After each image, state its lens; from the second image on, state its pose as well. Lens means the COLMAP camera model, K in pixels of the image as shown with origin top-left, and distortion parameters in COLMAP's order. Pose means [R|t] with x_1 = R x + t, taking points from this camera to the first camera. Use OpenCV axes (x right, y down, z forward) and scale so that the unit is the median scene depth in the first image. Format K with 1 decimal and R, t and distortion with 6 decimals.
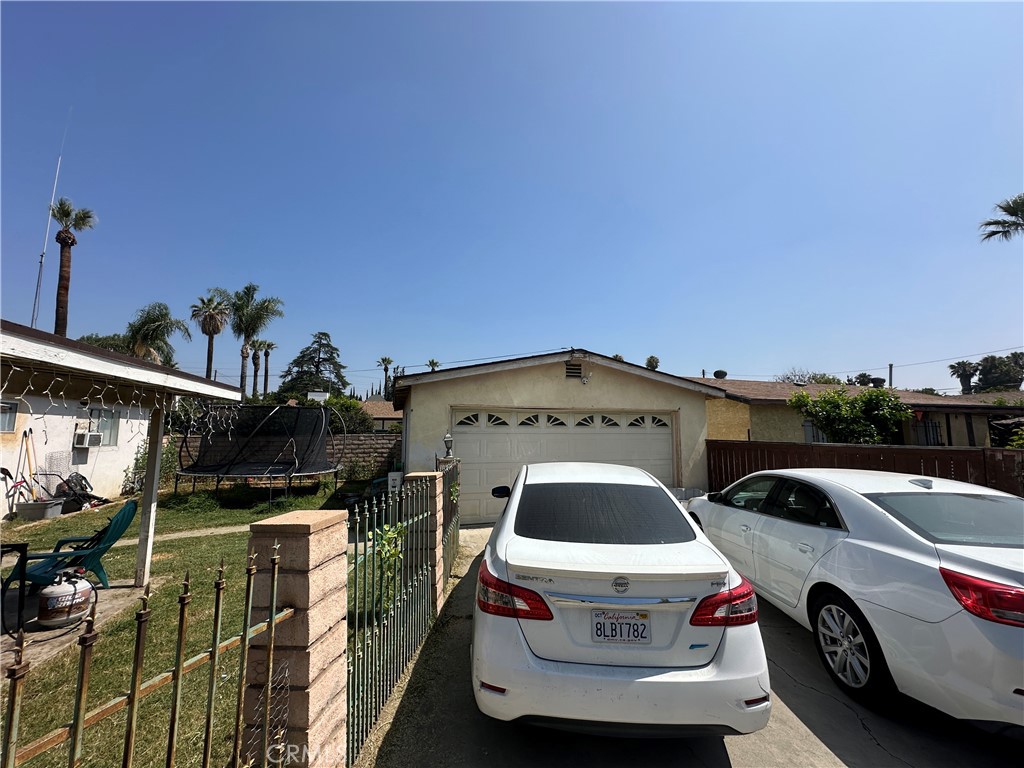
lens RADIAL K [[409.9, 0, 512.0], [0, 409.9, 384.0], [0, 0, 1]] dist [-0.002428, -0.000051]
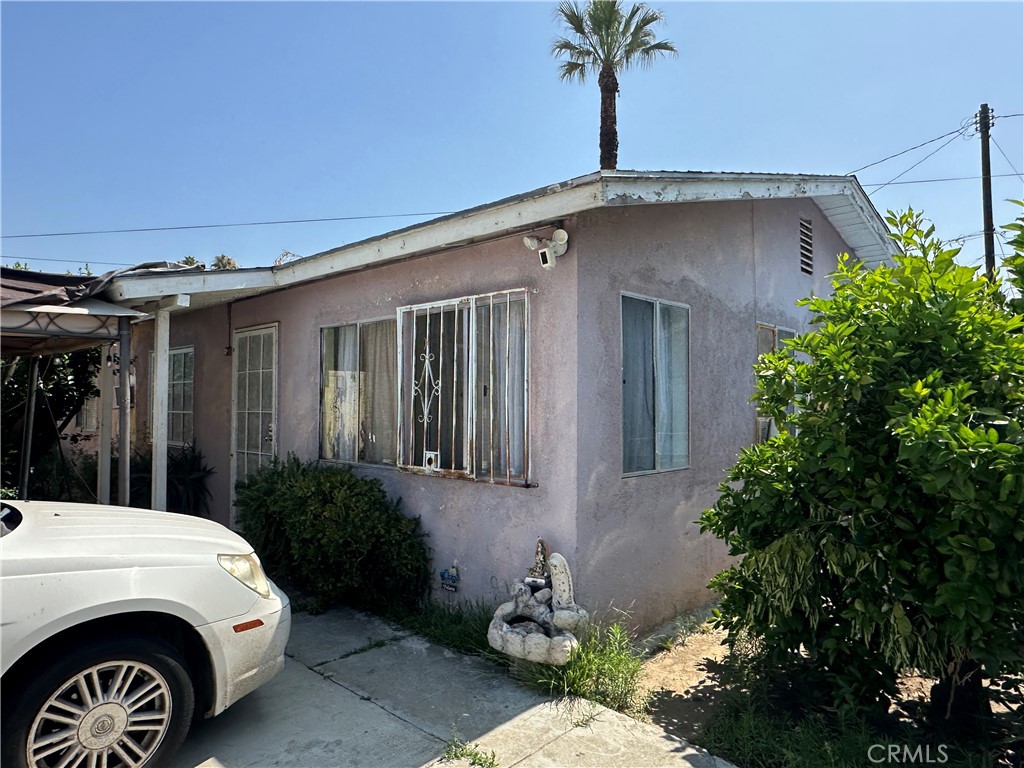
lens RADIAL K [[665.3, 0, 515.3], [0, 665.3, 389.9], [0, 0, 1]] dist [-0.006152, -0.001282]
pose [[0.865580, 0.011310, 0.500643, 2.095116], [-0.061962, 0.994481, 0.084662, 0.093238], [-0.496922, -0.104303, 0.861504, 0.489695]]
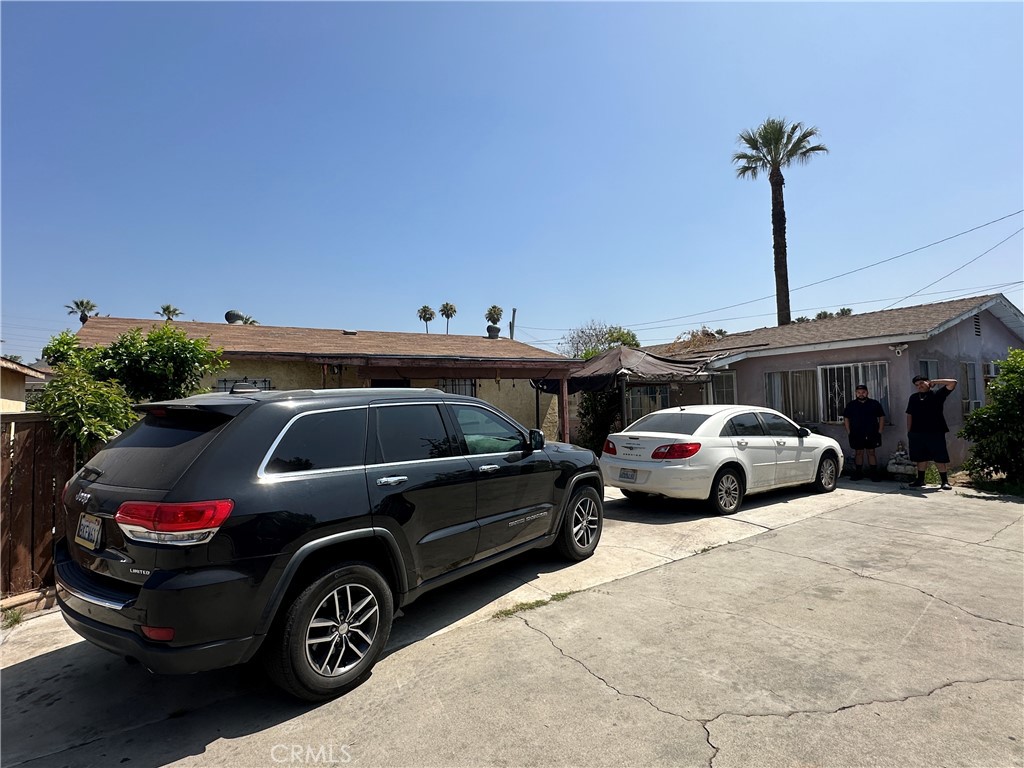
lens RADIAL K [[533.0, 0, 512.9], [0, 533.0, 389.1], [0, 0, 1]] dist [-0.001414, -0.002923]
pose [[0.958418, -0.025481, 0.284227, 1.194796], [0.000502, 0.996155, 0.087612, 0.017617], [-0.285366, -0.083826, 0.954746, 0.001452]]
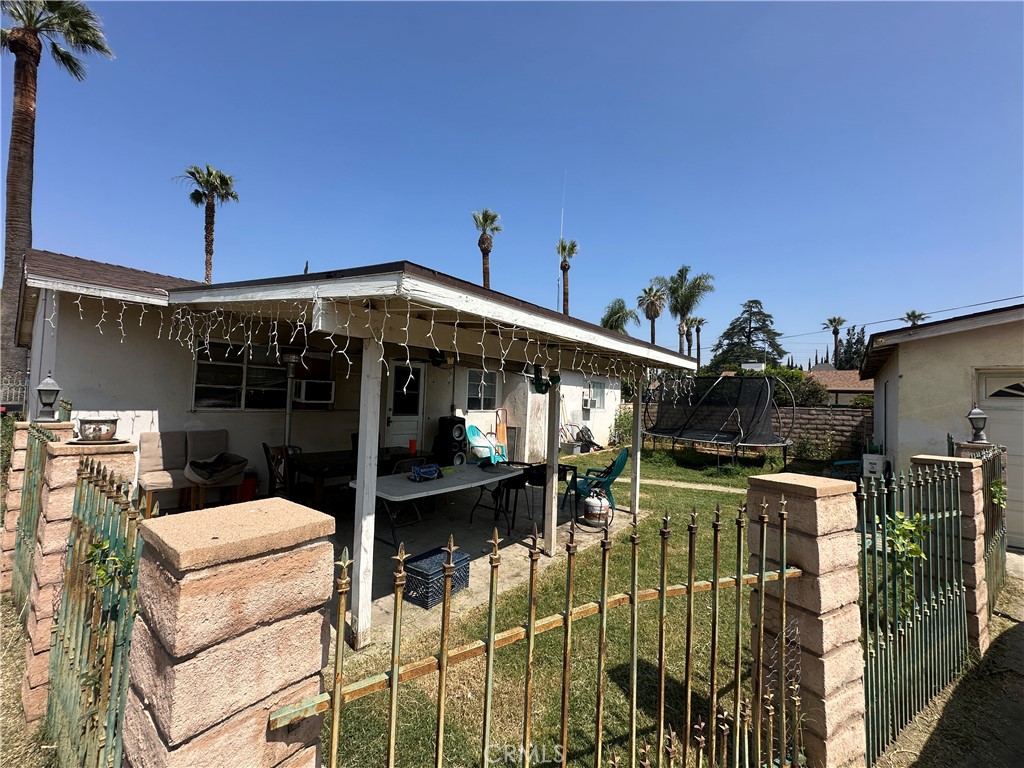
lens RADIAL K [[409.9, 0, 512.0], [0, 409.9, 384.0], [0, 0, 1]] dist [-0.002428, -0.000051]
pose [[0.567168, -0.008664, -0.823556, -0.024152], [0.063070, 0.997465, 0.032942, 0.006555], [0.821183, -0.070625, 0.566277, -0.017696]]
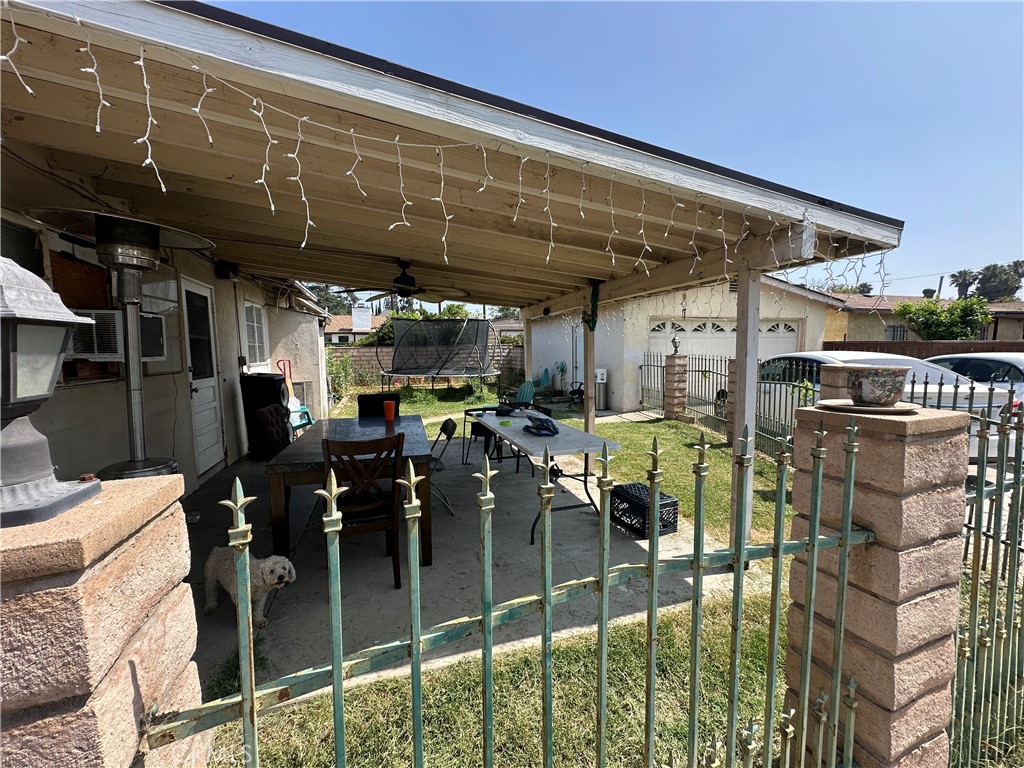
lens RADIAL K [[409.9, 0, 512.0], [0, 409.9, 384.0], [0, 0, 1]] dist [-0.002428, -0.000051]
pose [[0.999618, -0.015306, 0.022992, -0.526947], [0.010215, 0.978263, 0.207117, -0.007181], [-0.025662, -0.206803, 0.978046, -0.237562]]
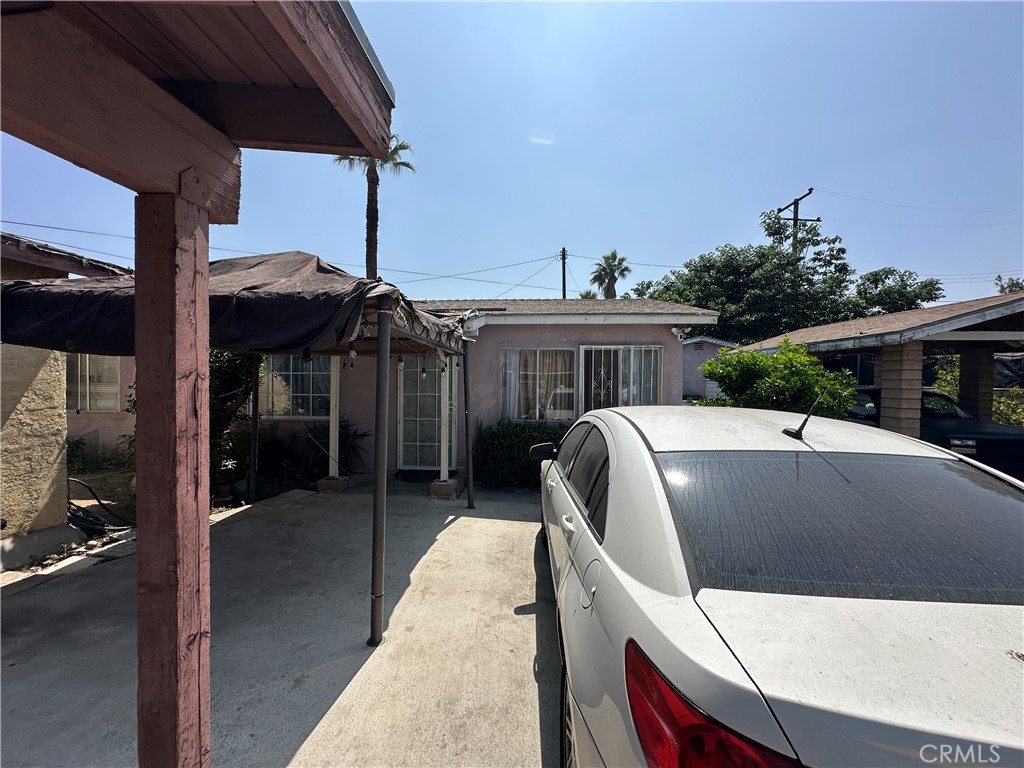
lens RADIAL K [[409.9, 0, 512.0], [0, 409.9, 384.0], [0, 0, 1]] dist [-0.002428, -0.000051]
pose [[0.352221, -0.007486, 0.935887, 1.537888], [-0.121768, 0.991102, 0.053755, 0.122032], [-0.927962, -0.132895, 0.348176, 0.894919]]
